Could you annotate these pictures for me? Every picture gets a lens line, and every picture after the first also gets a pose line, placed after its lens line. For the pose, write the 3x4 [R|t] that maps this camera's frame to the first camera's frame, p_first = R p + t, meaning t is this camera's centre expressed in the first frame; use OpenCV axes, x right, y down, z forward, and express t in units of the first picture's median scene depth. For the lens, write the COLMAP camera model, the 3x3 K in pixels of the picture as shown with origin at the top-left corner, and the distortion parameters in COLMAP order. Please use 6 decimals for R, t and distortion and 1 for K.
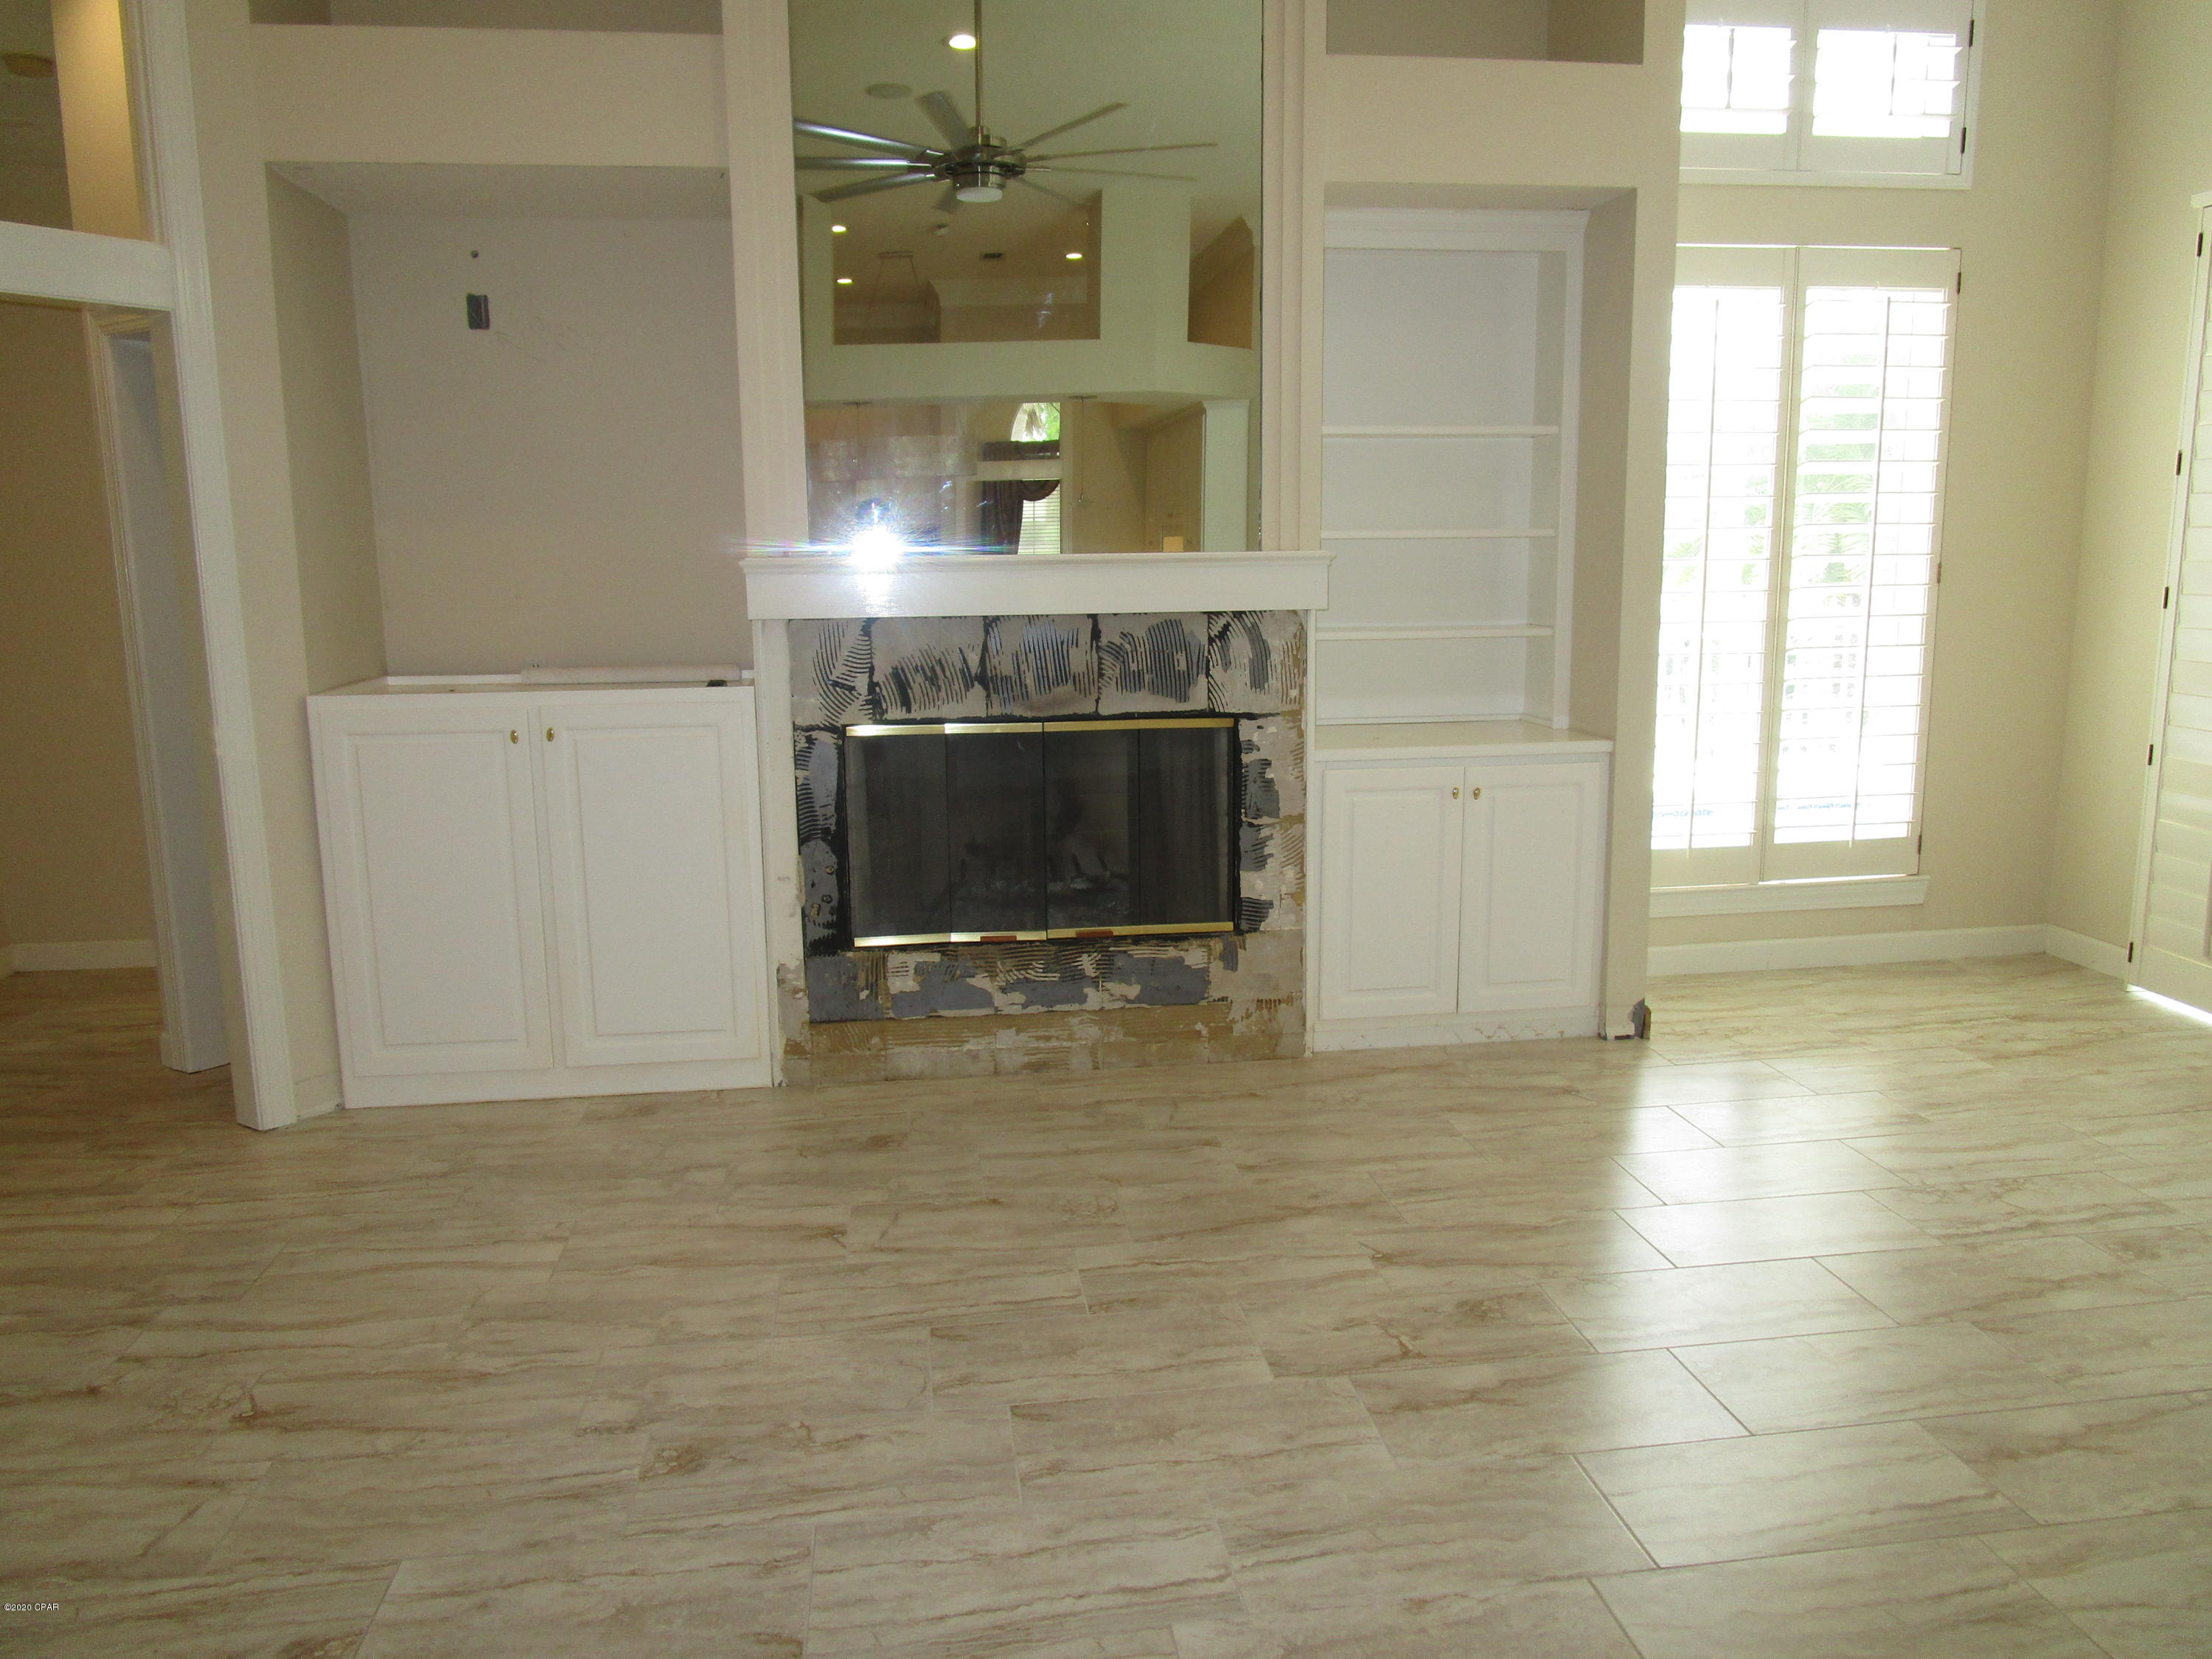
lens RADIAL K [[1571.0, 0, 1100.4], [0, 1571.0, 841.7], [0, 0, 1]] dist [-0.041128, 0.026283]
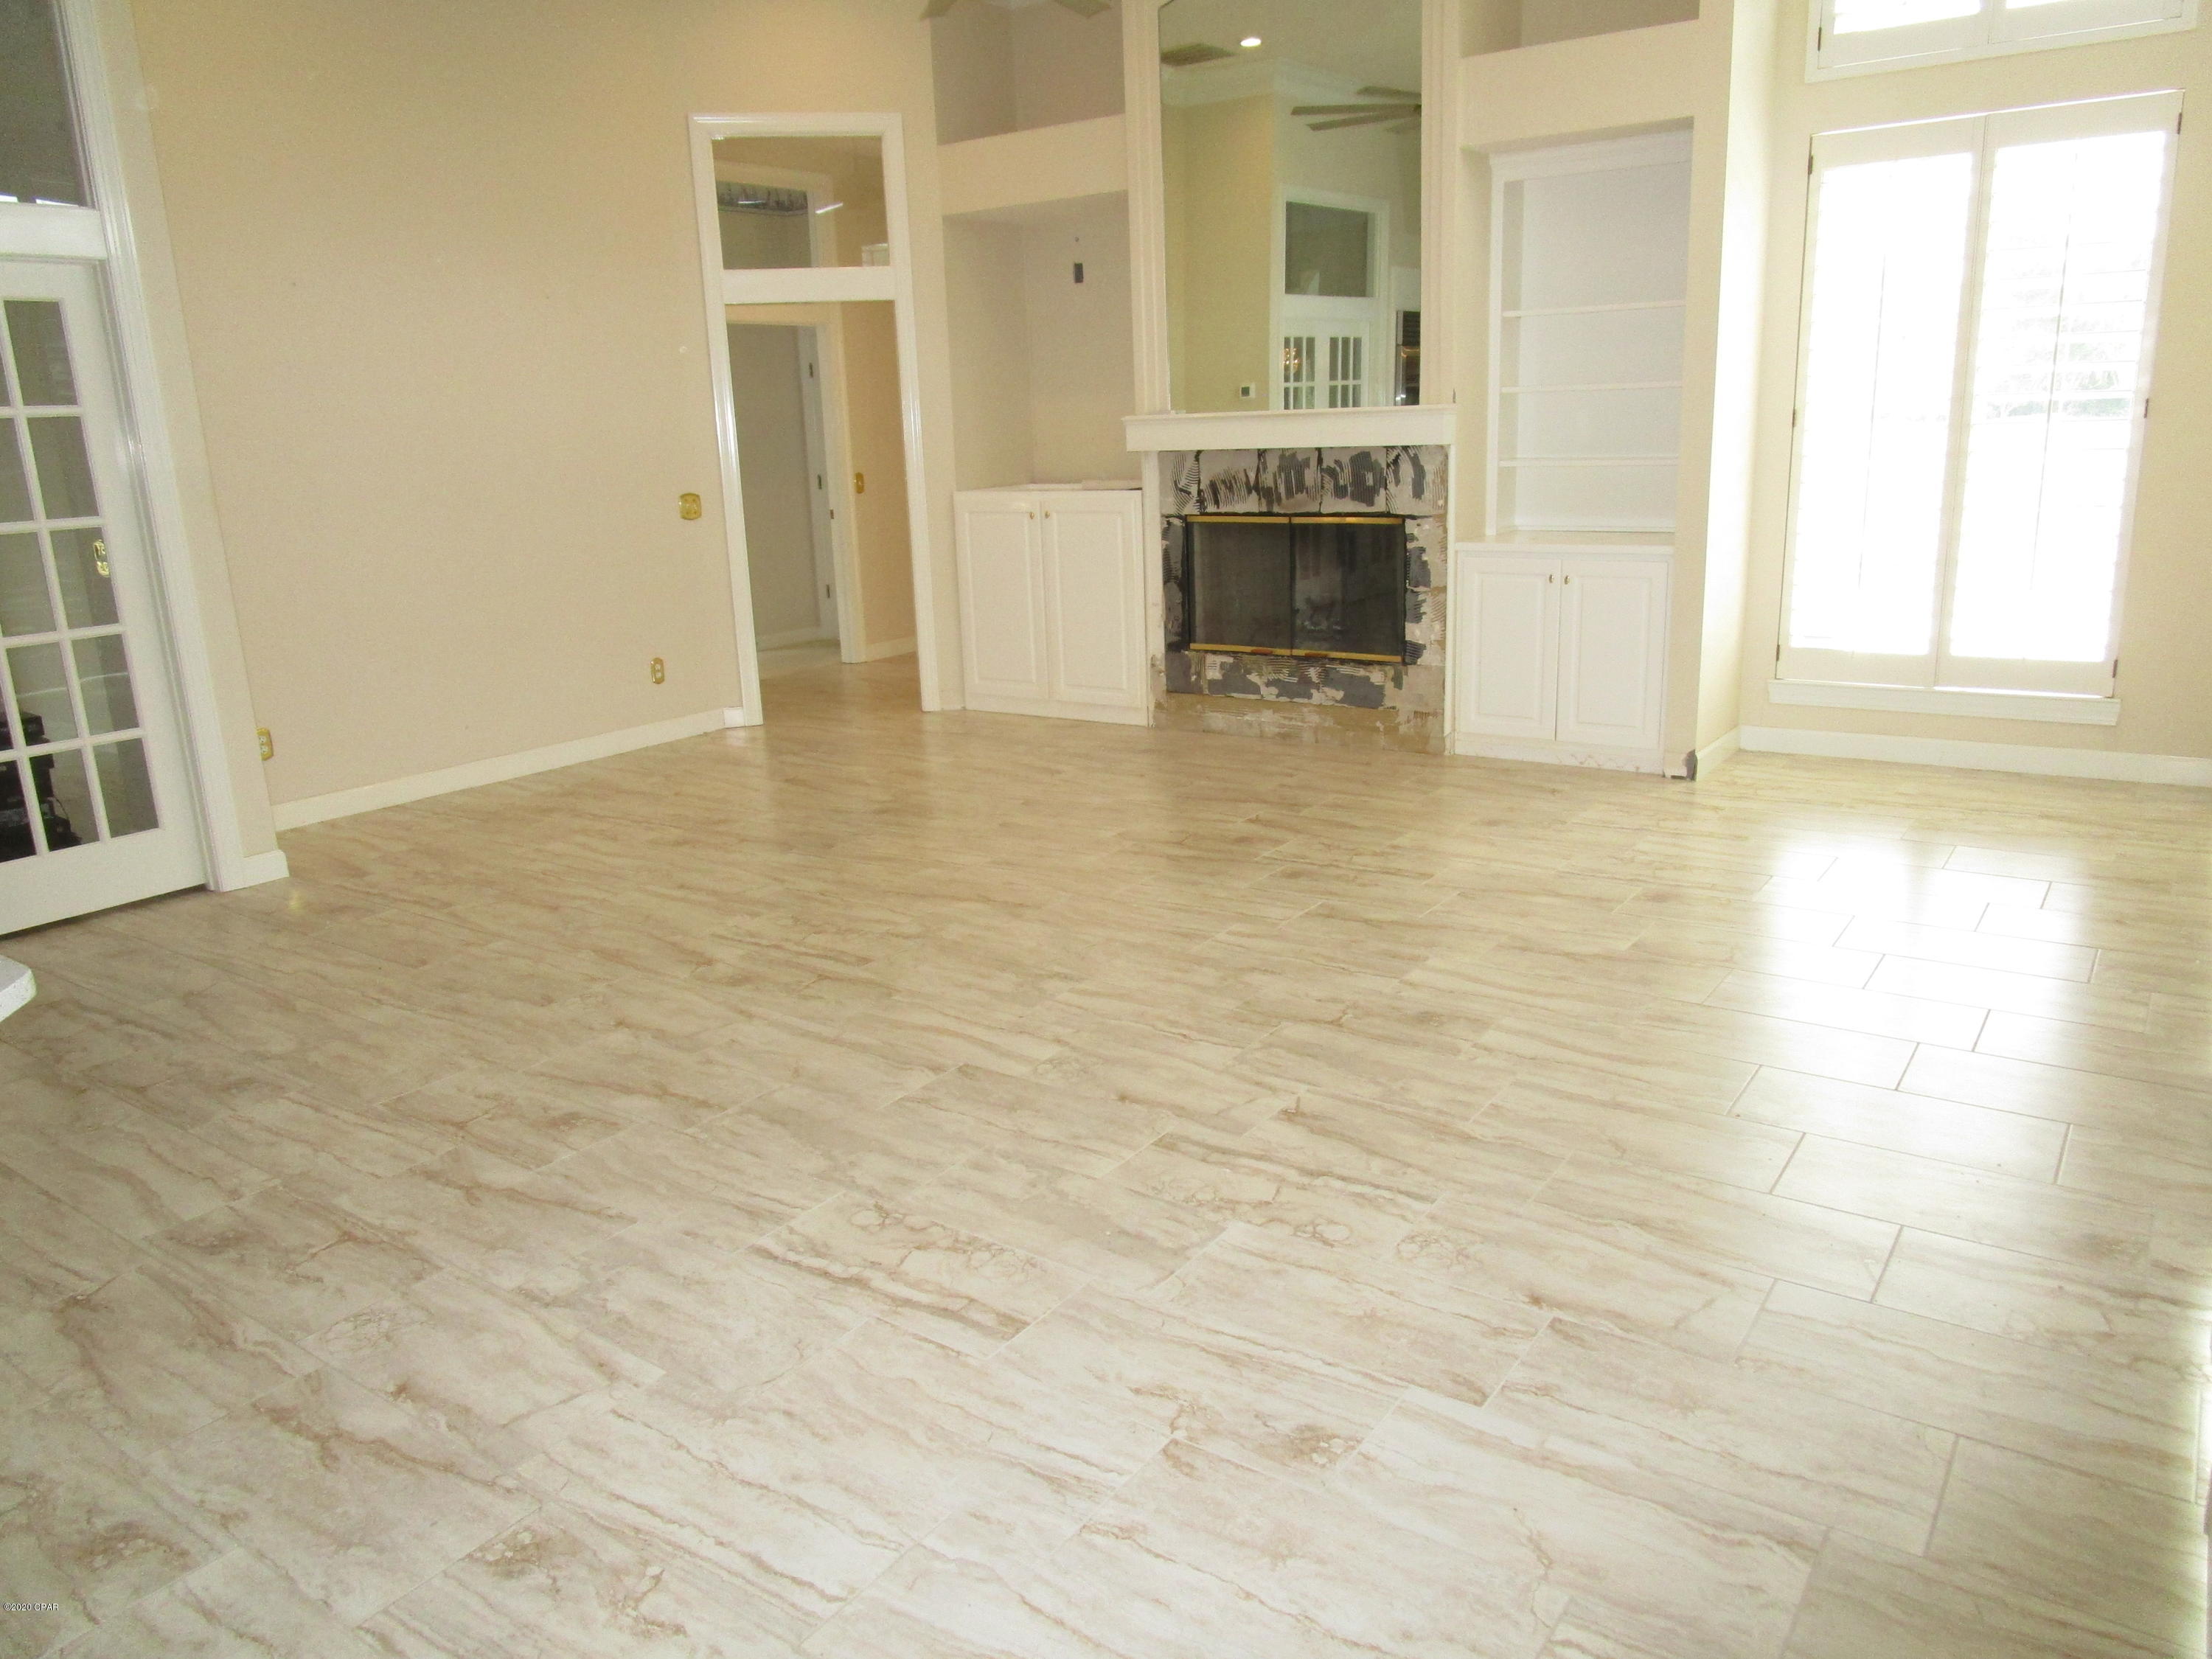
lens RADIAL K [[1562.1, 0, 1108.5], [0, 1562.1, 859.1], [0, 0, 1]] dist [-0.045548, 0.019426]
pose [[0.729204, 0.171014, -0.662583, 0.927112], [-0.094038, 0.984125, 0.150512, 0.045067], [0.677805, -0.047446, 0.733710, -0.302308]]
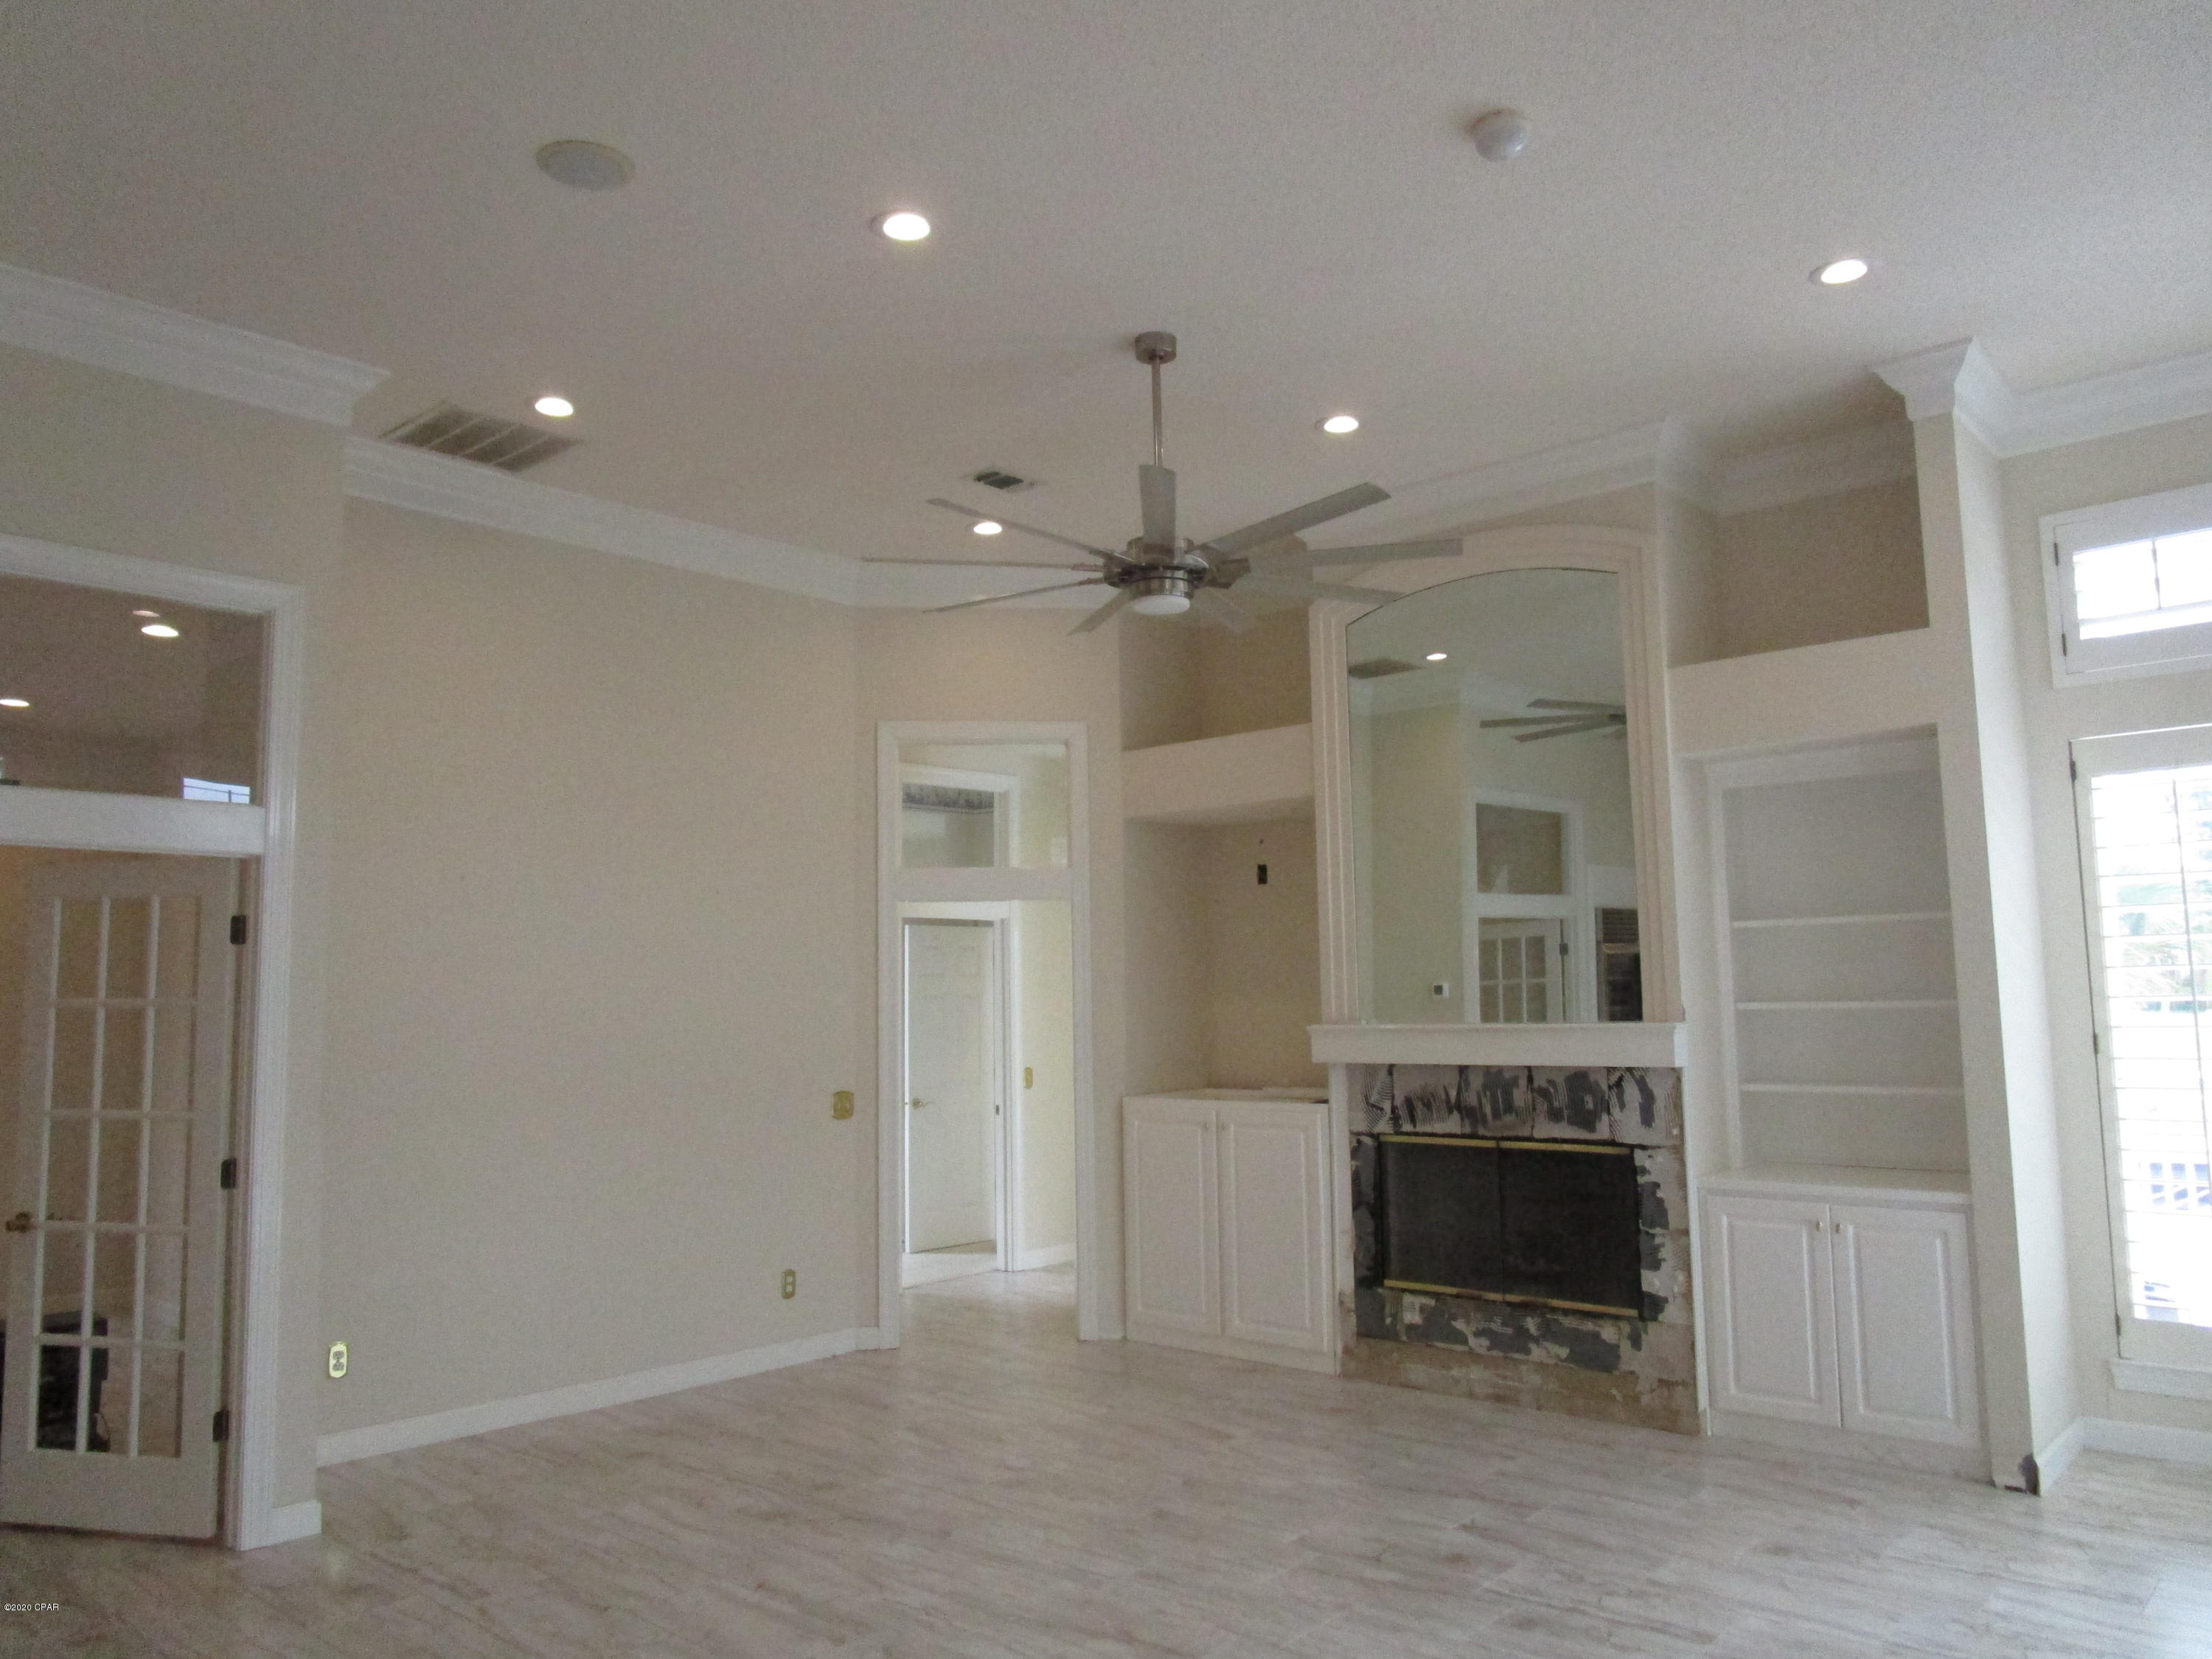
lens RADIAL K [[1571.0, 0, 1100.4], [0, 1571.0, 841.7], [0, 0, 1]] dist [-0.041128, 0.026283]
pose [[0.640857, -0.075769, -0.763912, 0.820481], [-0.127034, 0.970930, -0.202873, -0.005965], [0.757076, 0.227056, 0.612602, -0.193501]]
